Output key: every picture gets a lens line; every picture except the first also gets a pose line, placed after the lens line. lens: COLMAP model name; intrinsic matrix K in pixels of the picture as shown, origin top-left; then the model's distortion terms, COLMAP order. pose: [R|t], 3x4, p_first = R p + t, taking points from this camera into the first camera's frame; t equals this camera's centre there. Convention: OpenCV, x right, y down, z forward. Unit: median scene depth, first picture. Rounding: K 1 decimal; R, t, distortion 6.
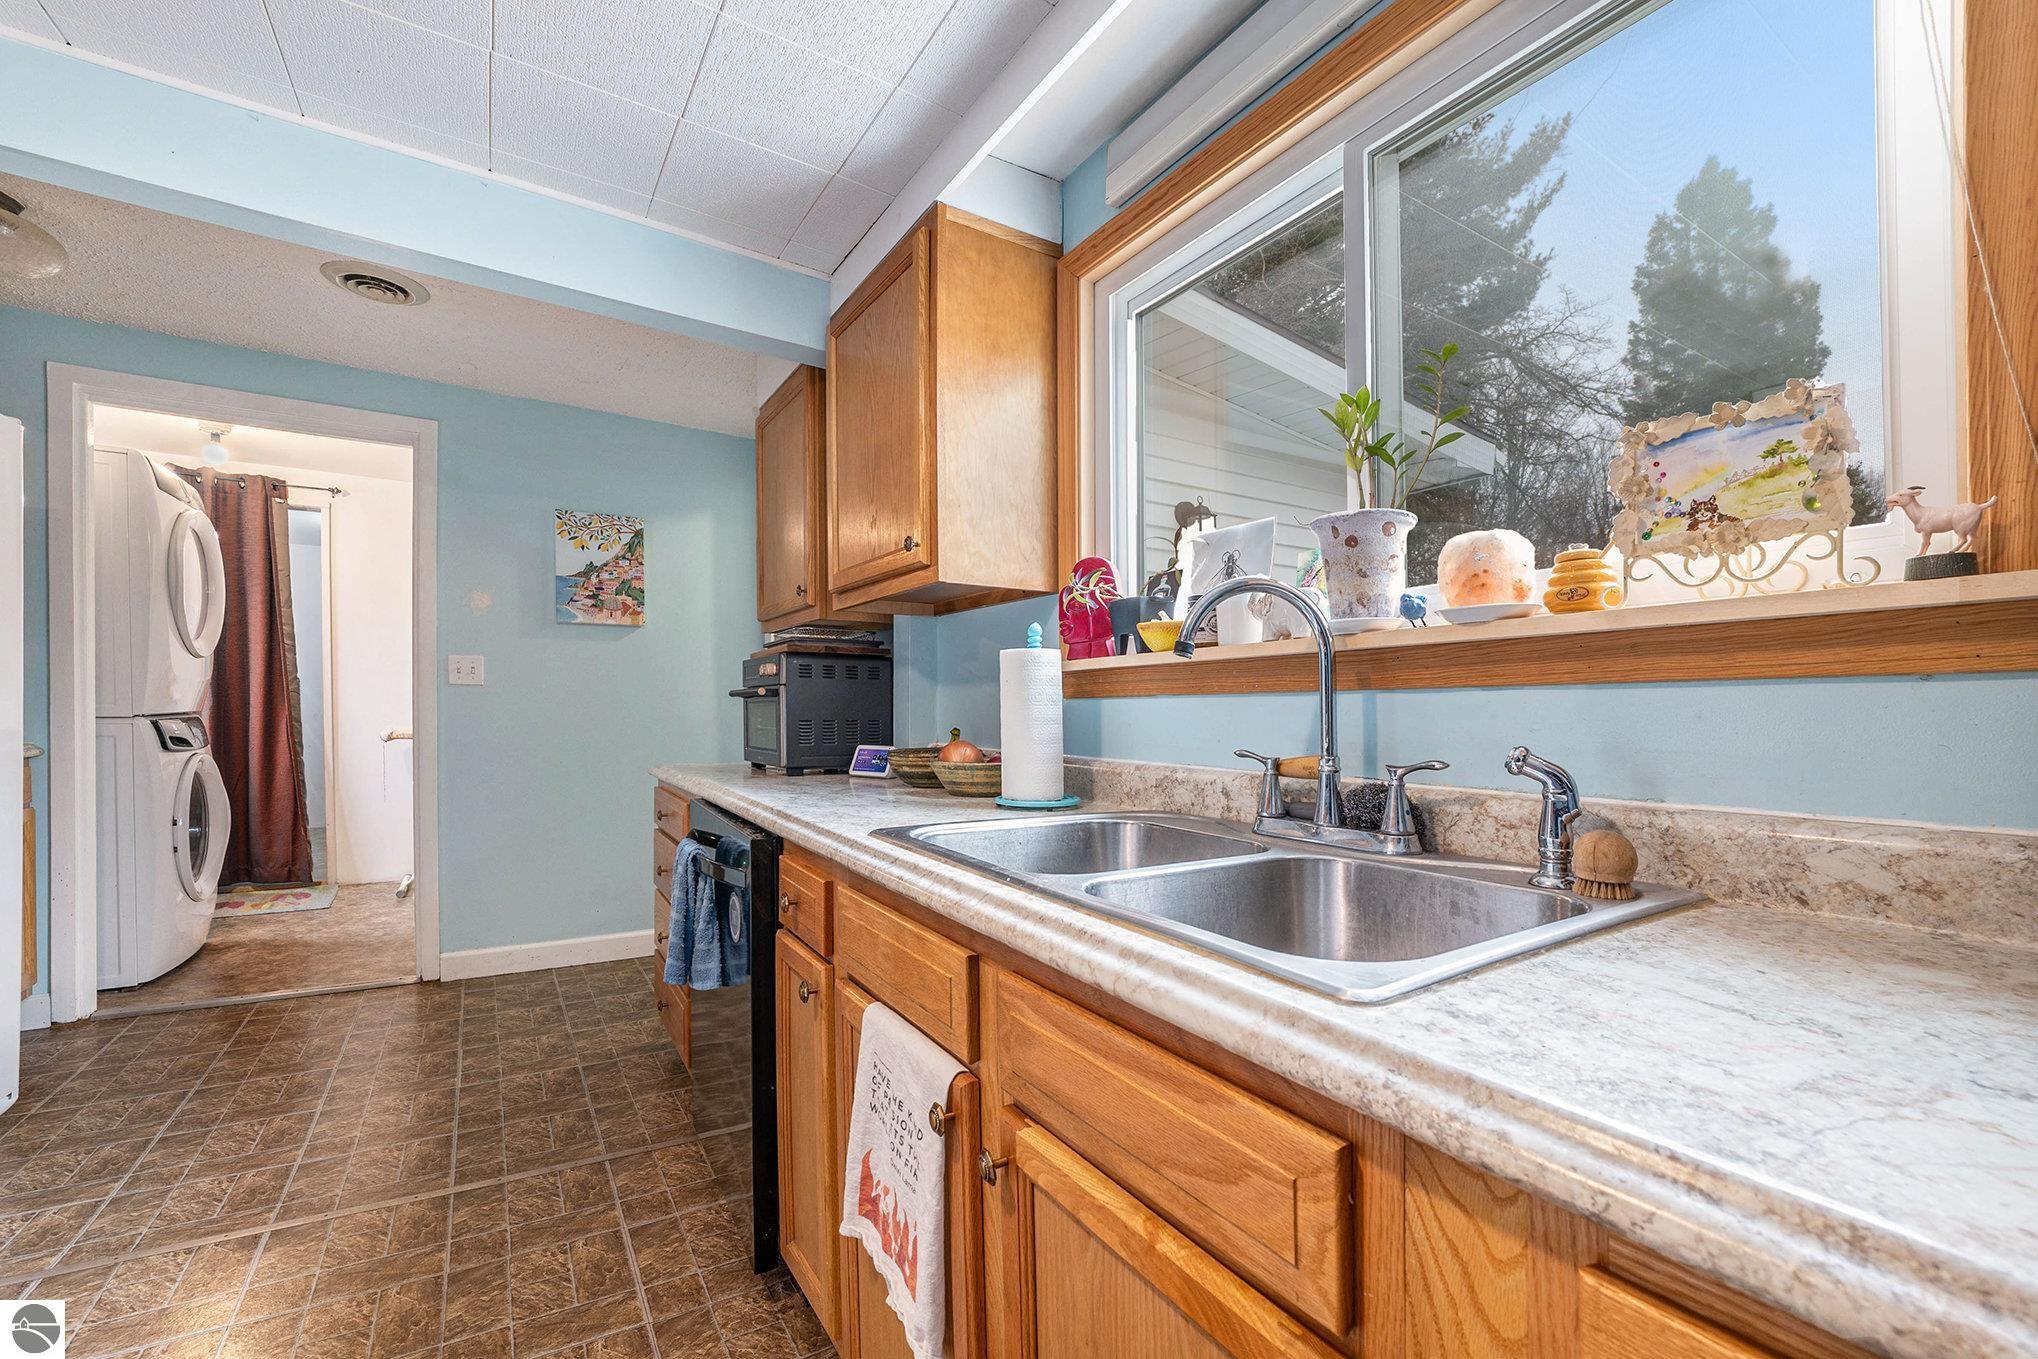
lens RADIAL K [[834.6, 0, 1027.1], [0, 834.6, 711.7], [0, 0, 1]] dist [0.000668, 0.000071]
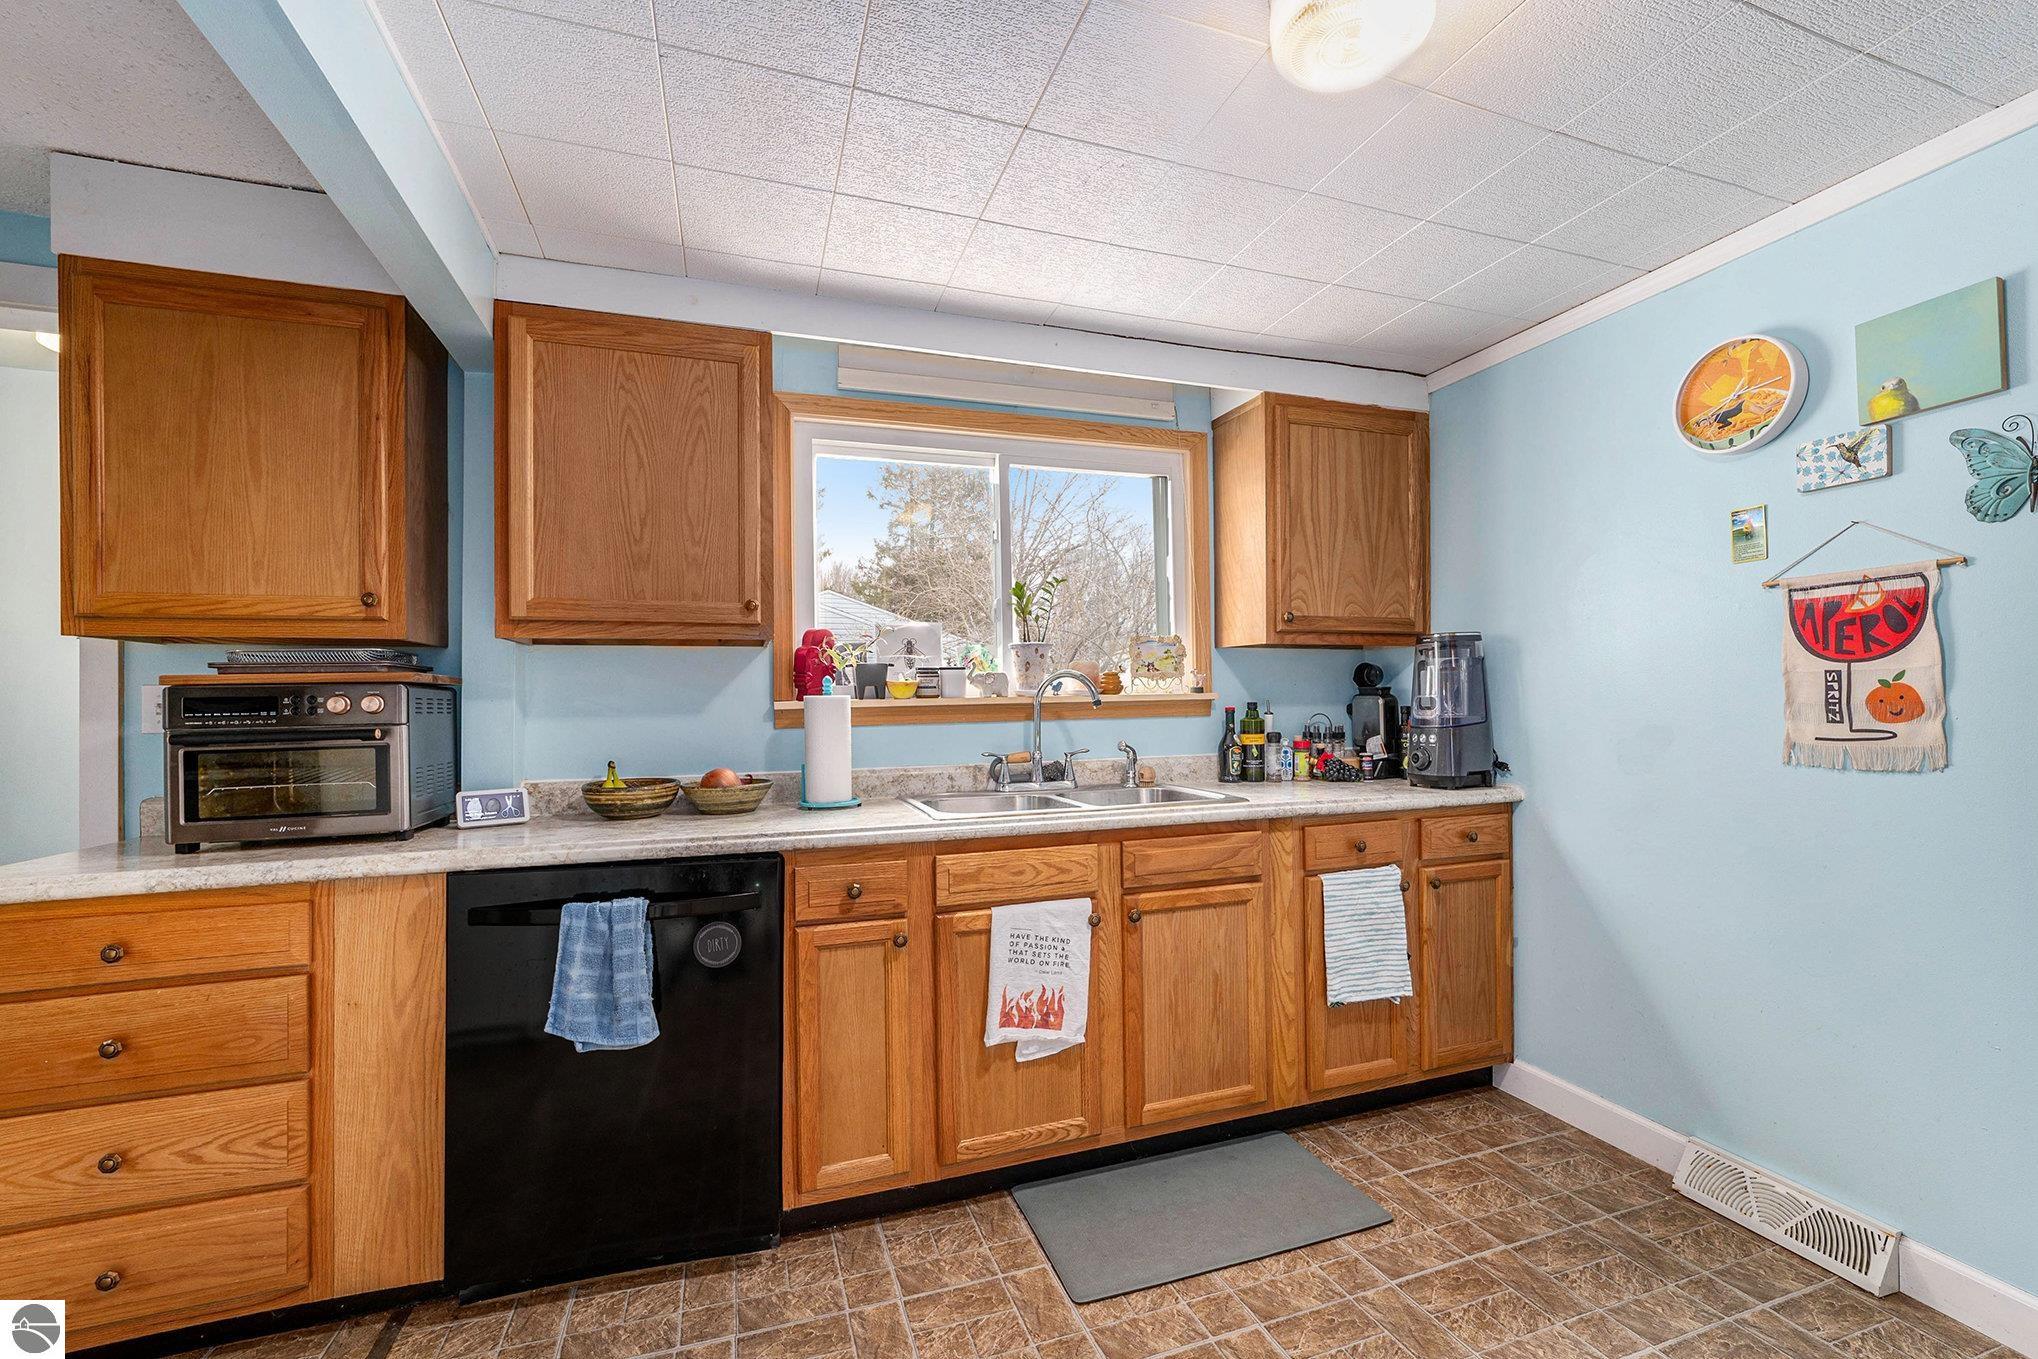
lens RADIAL K [[852.8, 0, 1023.7], [0, 852.8, 689.0], [0, 0, 1]] dist [-0.001534, -0.000064]
pose [[0.253048, 0.003745, 0.967446, -1.907384], [0.018774, 0.999785, -0.008781, -0.096886], [-0.967272, 0.020385, 0.252924, 0.465304]]
